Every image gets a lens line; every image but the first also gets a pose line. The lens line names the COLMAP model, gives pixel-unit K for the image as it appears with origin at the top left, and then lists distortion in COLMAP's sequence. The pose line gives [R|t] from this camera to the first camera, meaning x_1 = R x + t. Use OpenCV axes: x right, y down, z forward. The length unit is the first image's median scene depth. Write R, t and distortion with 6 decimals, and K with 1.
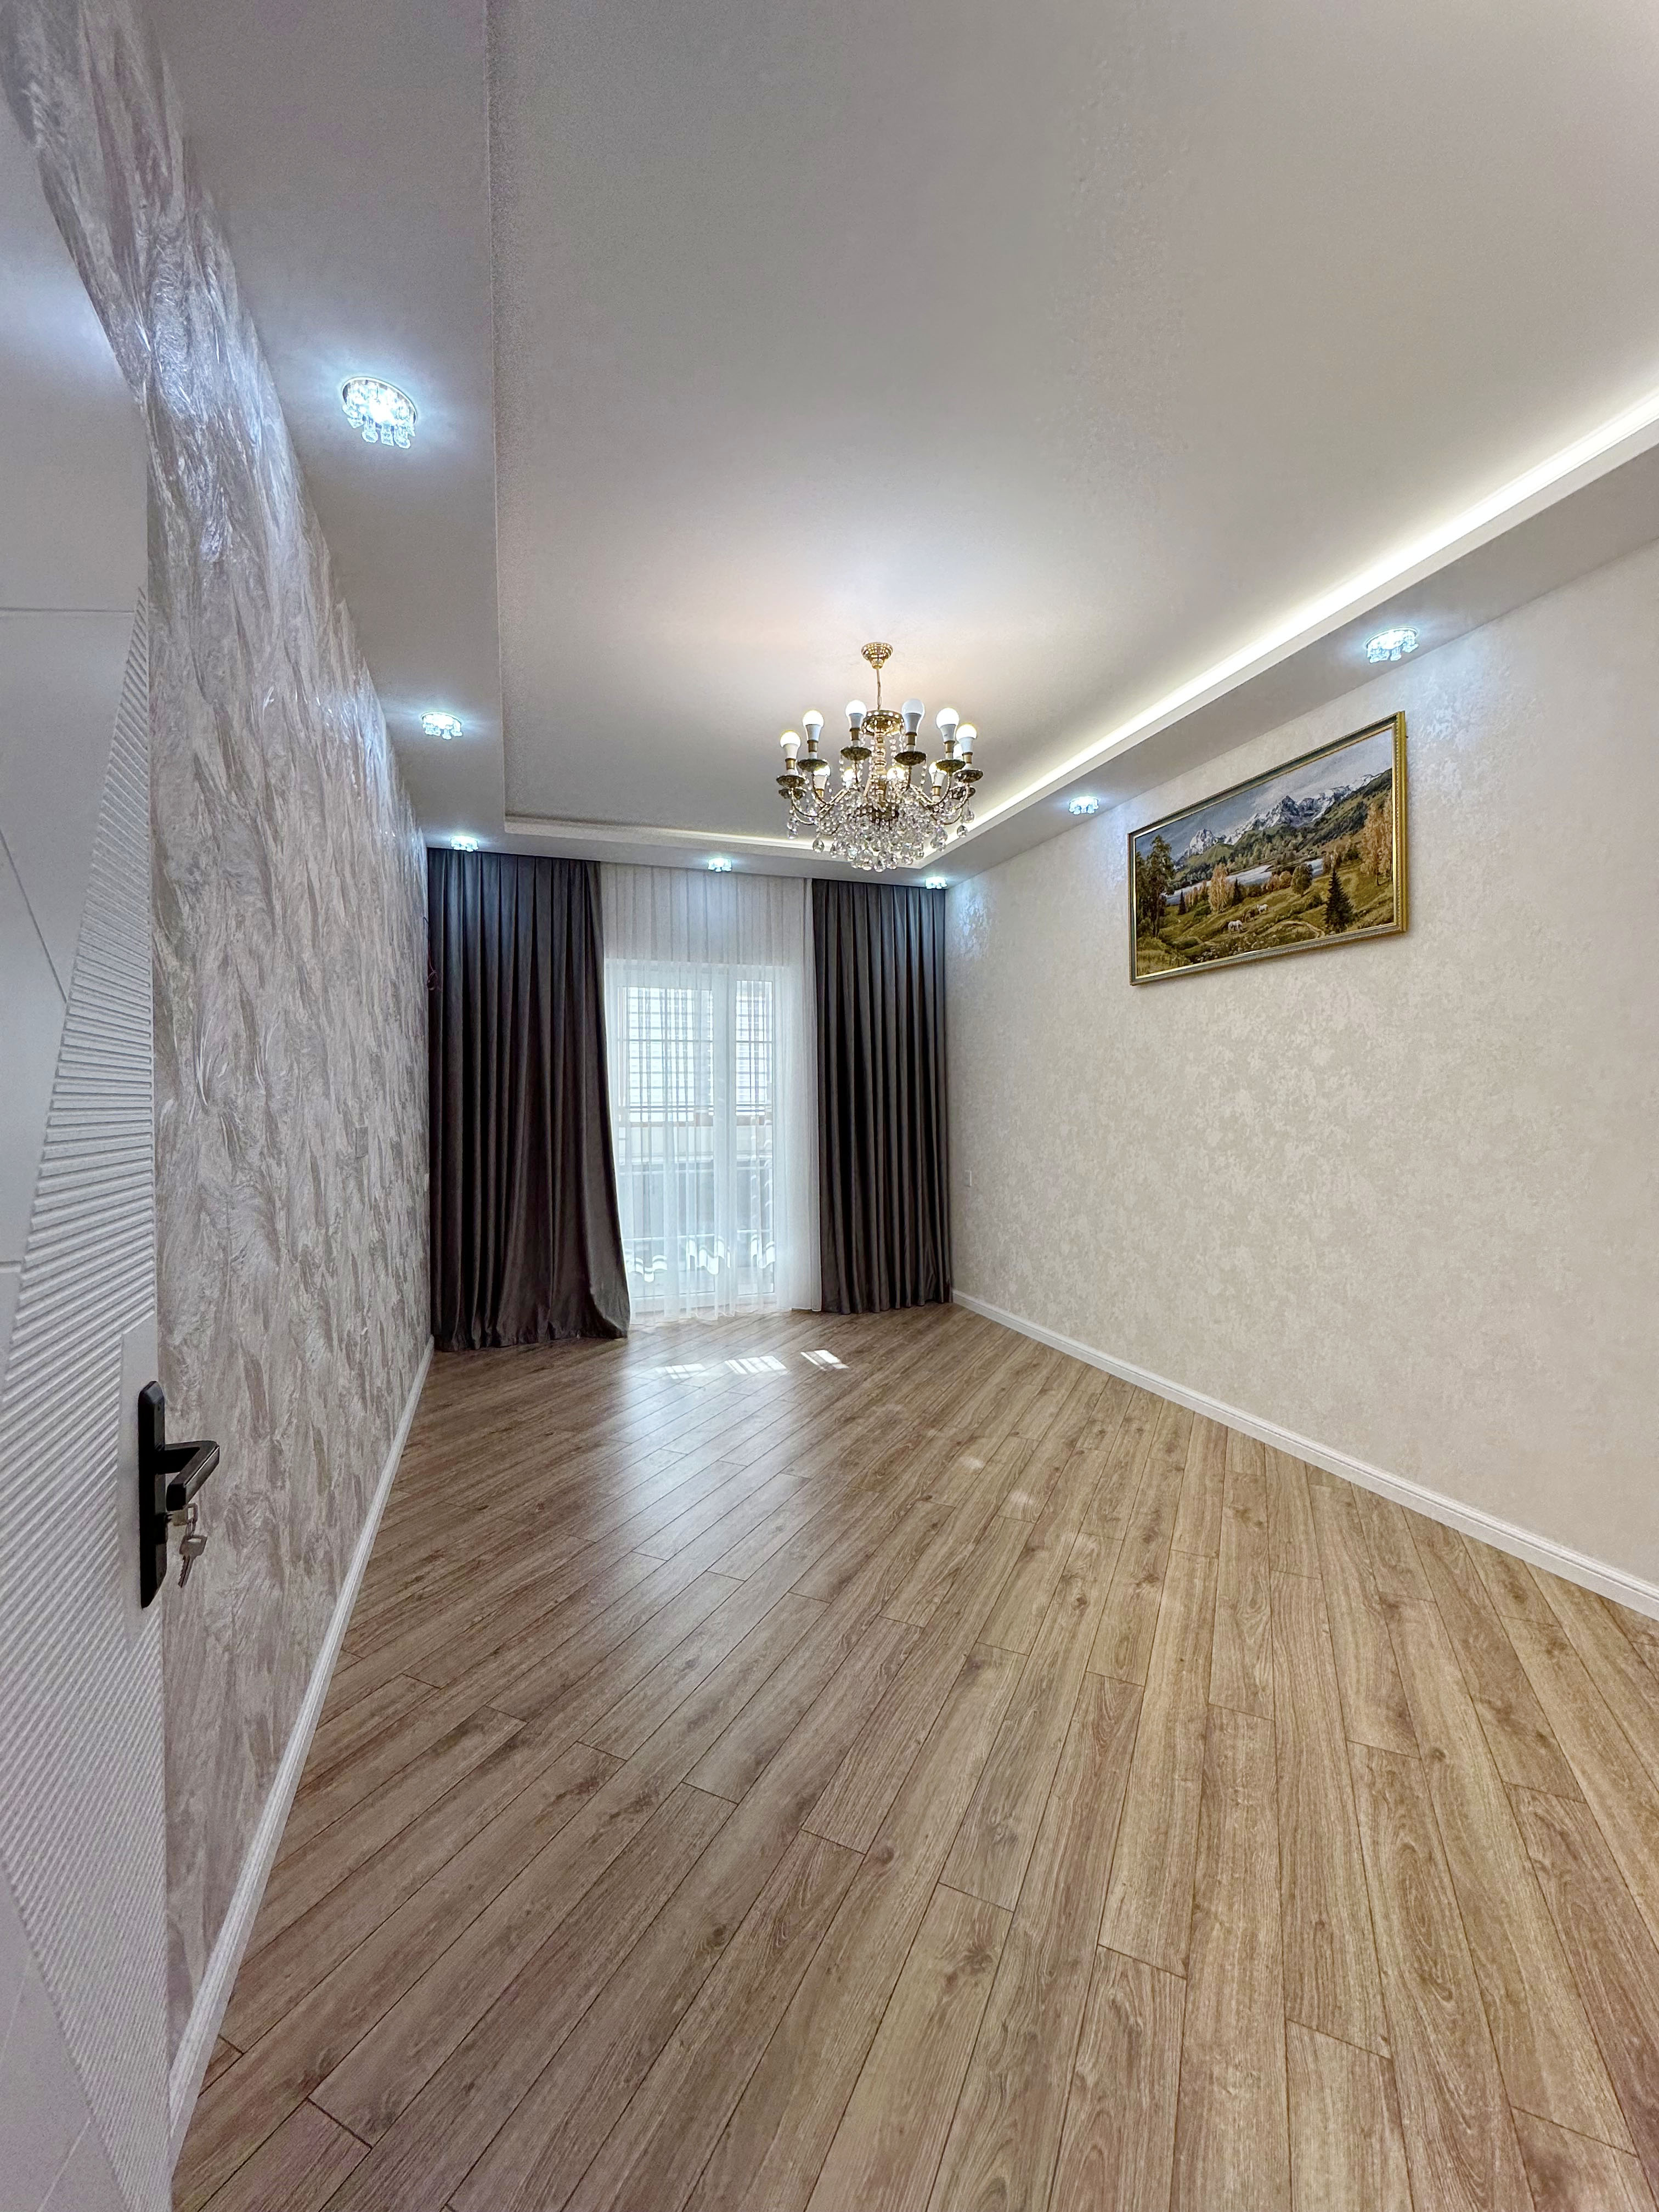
lens RADIAL K [[866.8, 0, 829.8], [0, 866.8, 1102.2], [0, 0, 1]] dist [0.000963, -0.002546]
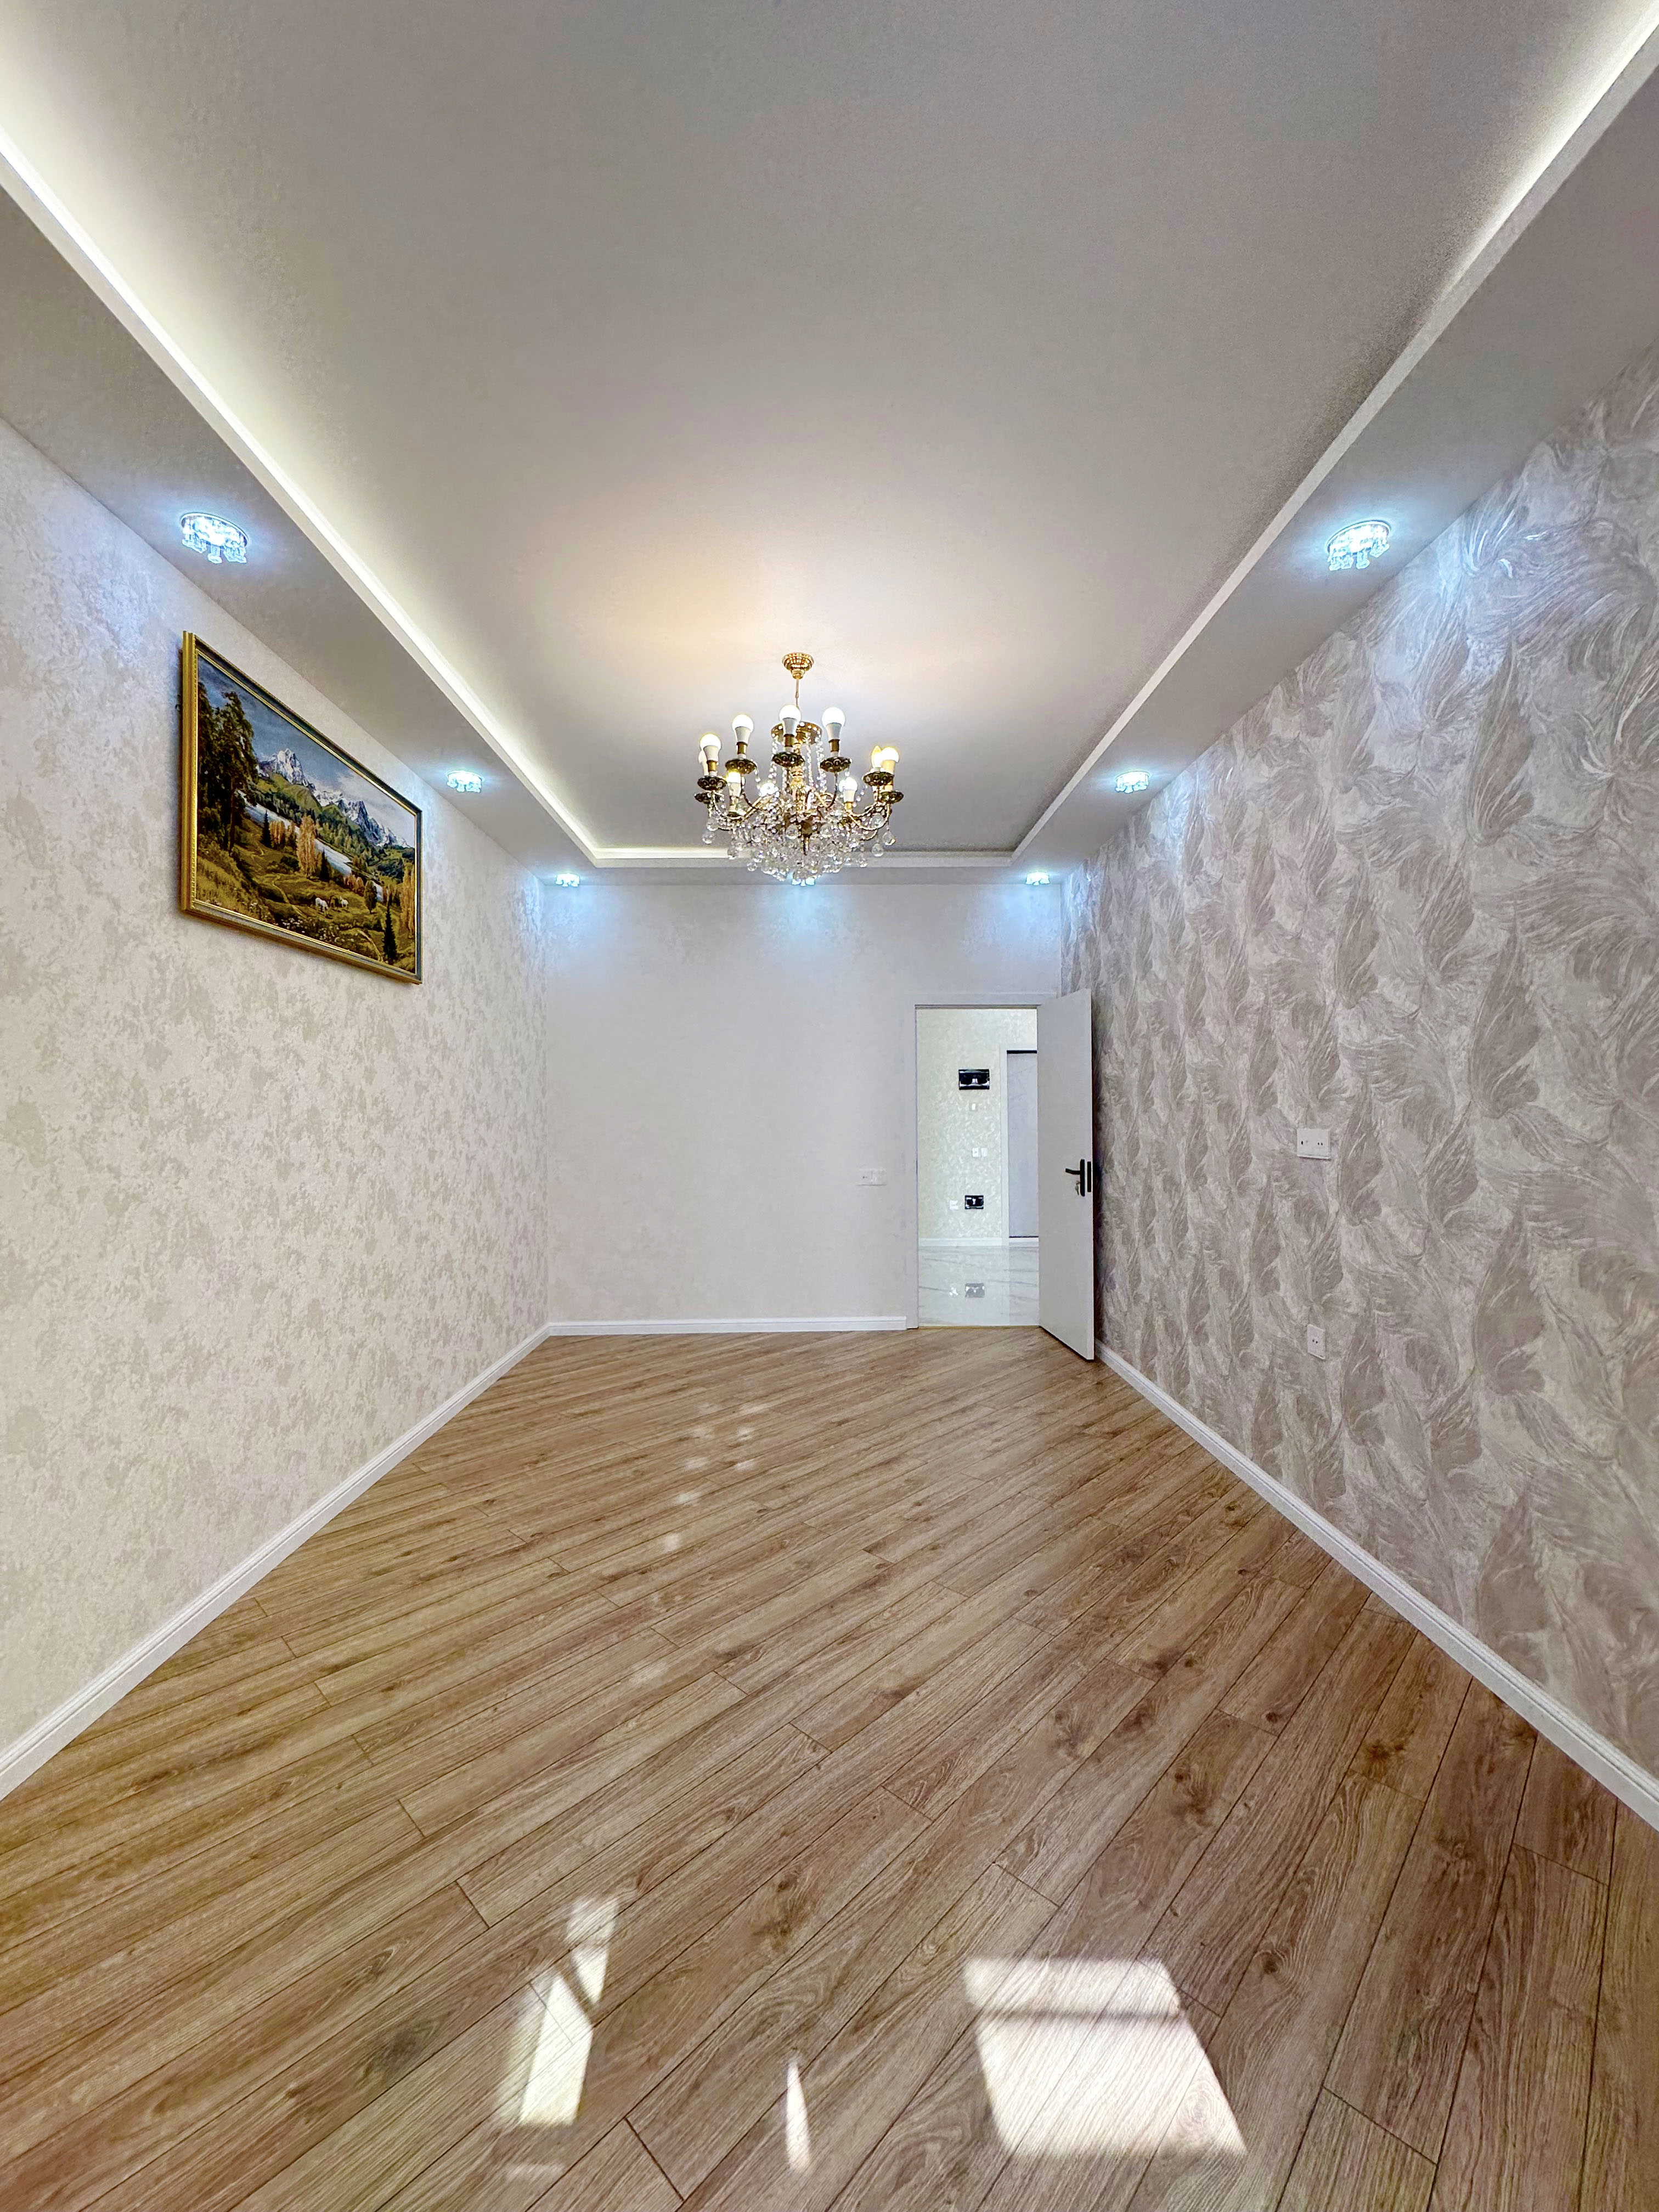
lens RADIAL K [[866.8, 0, 829.8], [0, 866.8, 1102.2], [0, 0, 1]] dist [0.000963, -0.002546]
pose [[-0.946890, 0.020642, 0.320894, -0.222052], [0.016699, 0.999748, -0.015033, 0.001884], [-0.321124, -0.008876, -0.946996, 1.471544]]
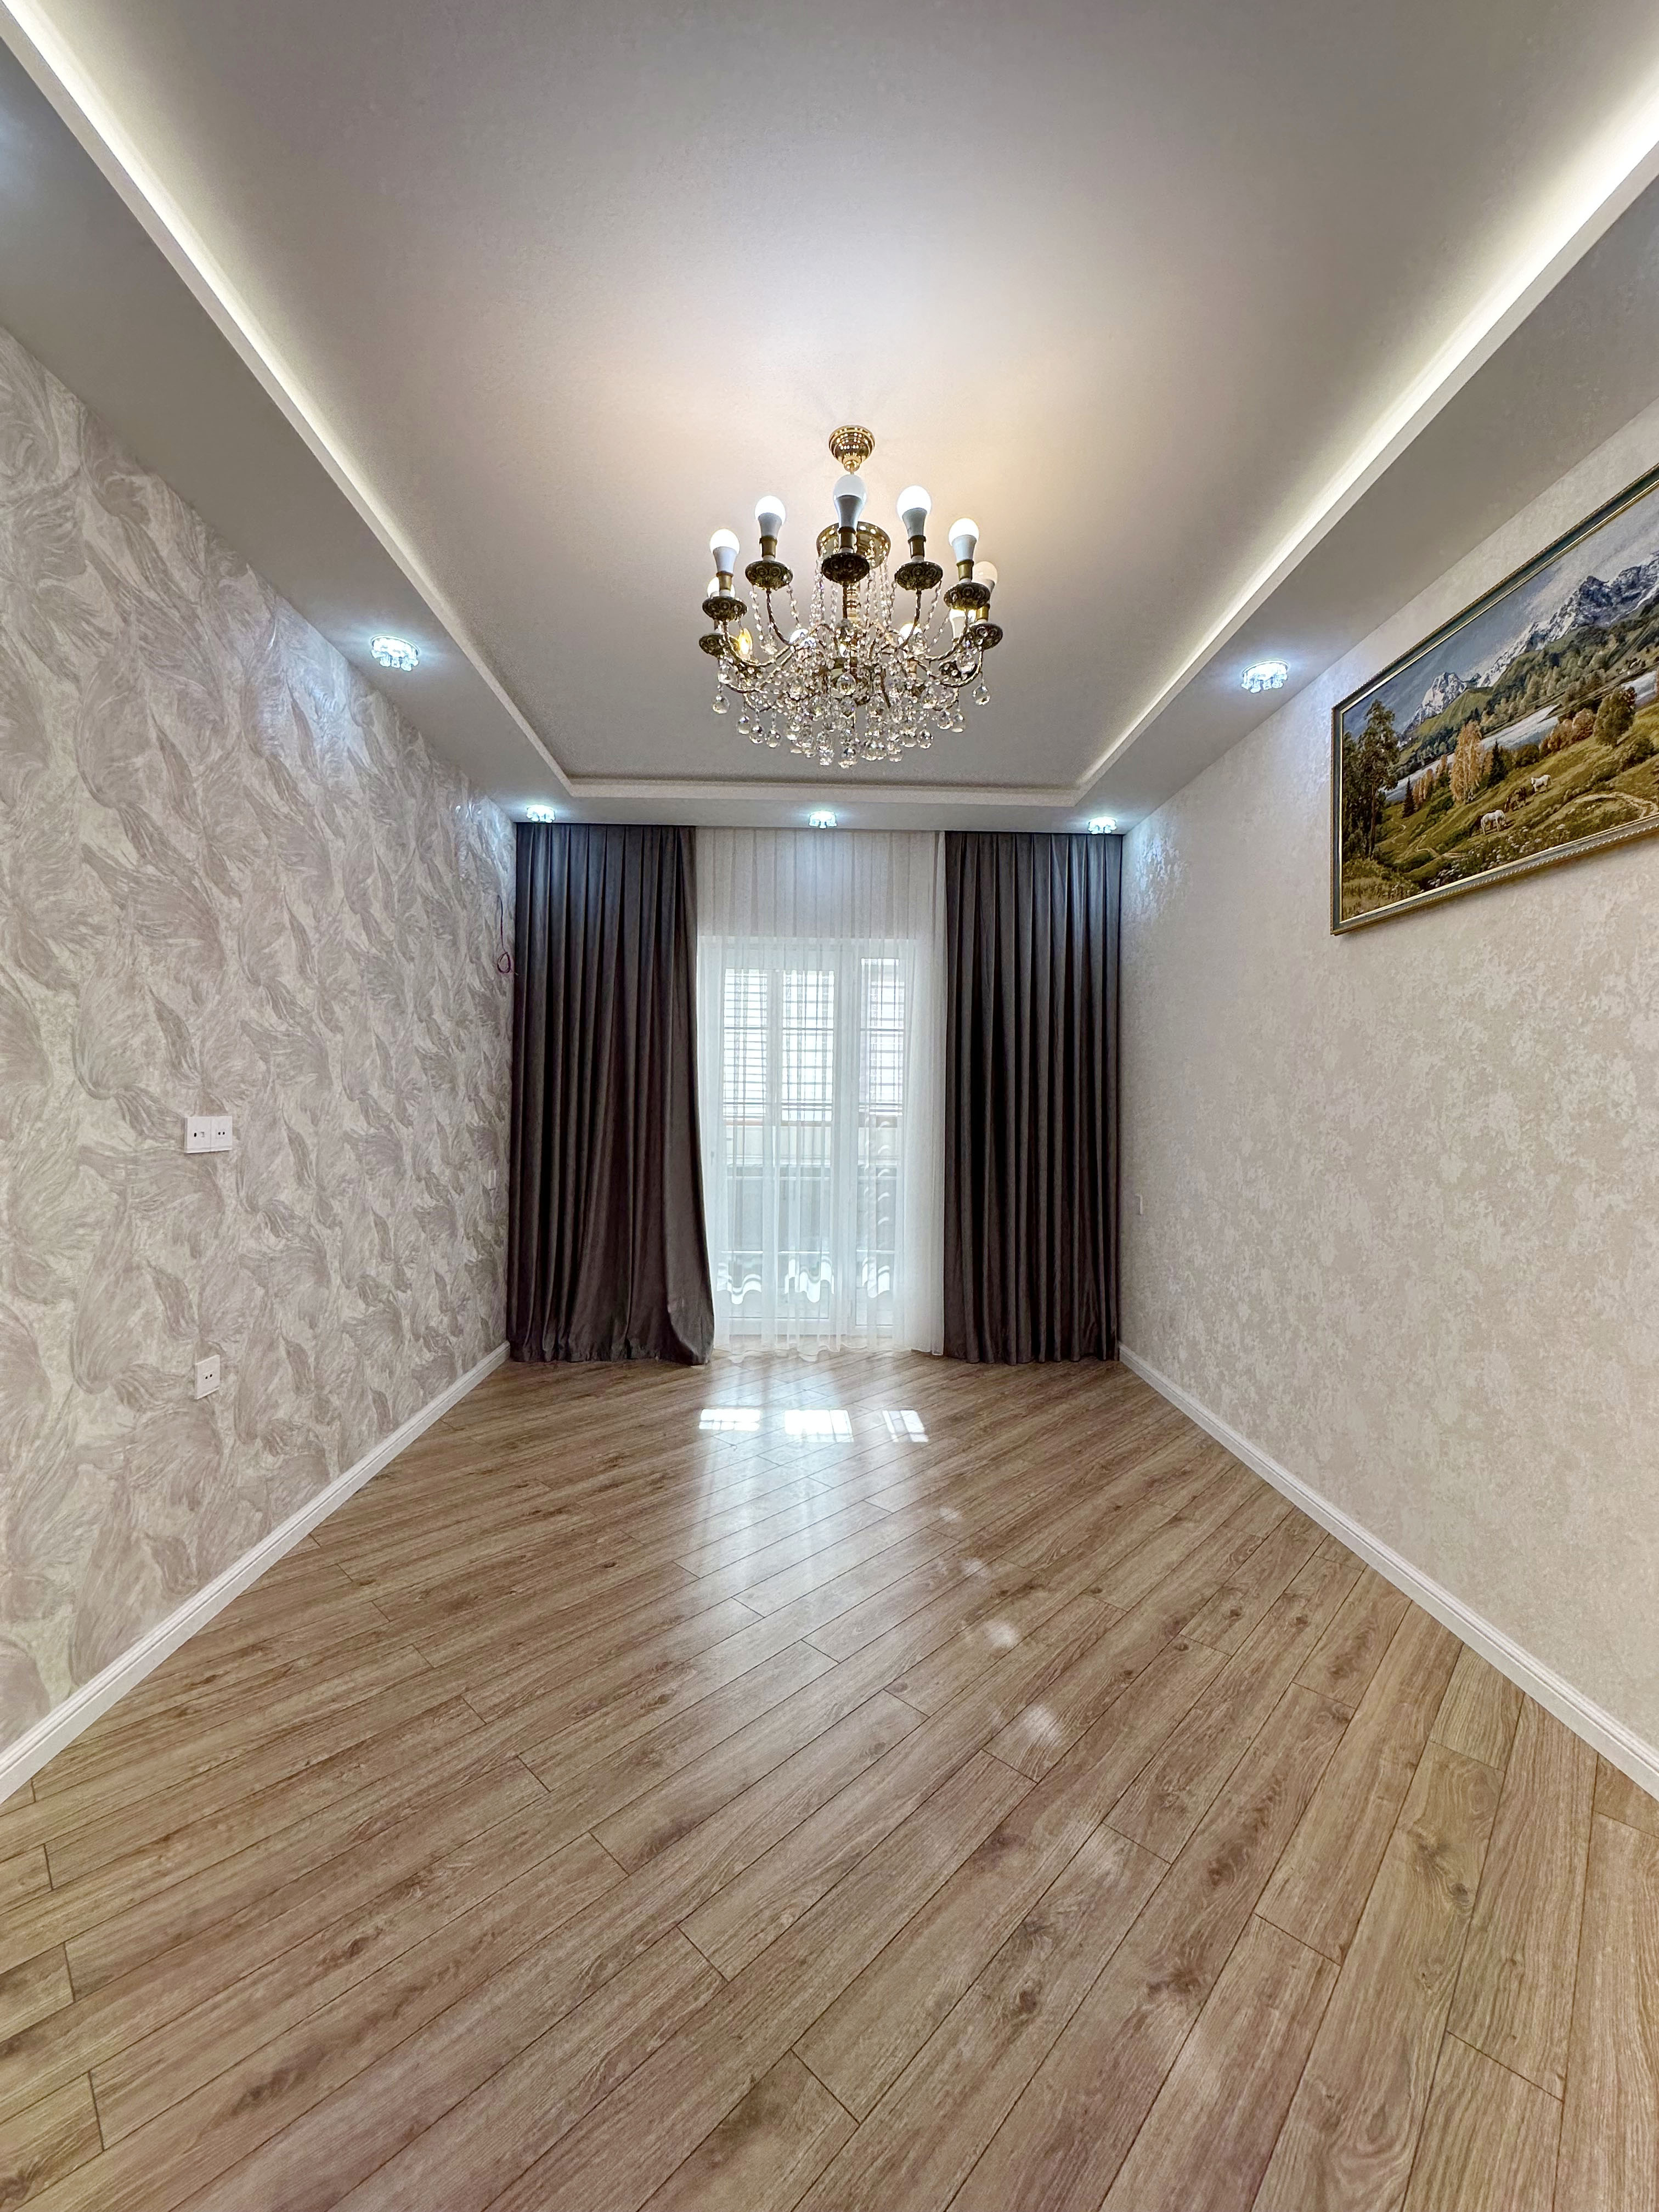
lens RADIAL K [[868.6, 0, 837.7], [0, 868.6, 1102.9], [0, 0, 1]] dist [-0.001243, 0.000074]
pose [[0.952712, 0.020033, -0.303214, 0.200544], [-0.019986, 0.999795, 0.003261, 0.000369], [0.303218, 0.002954, 0.952917, 0.261167]]
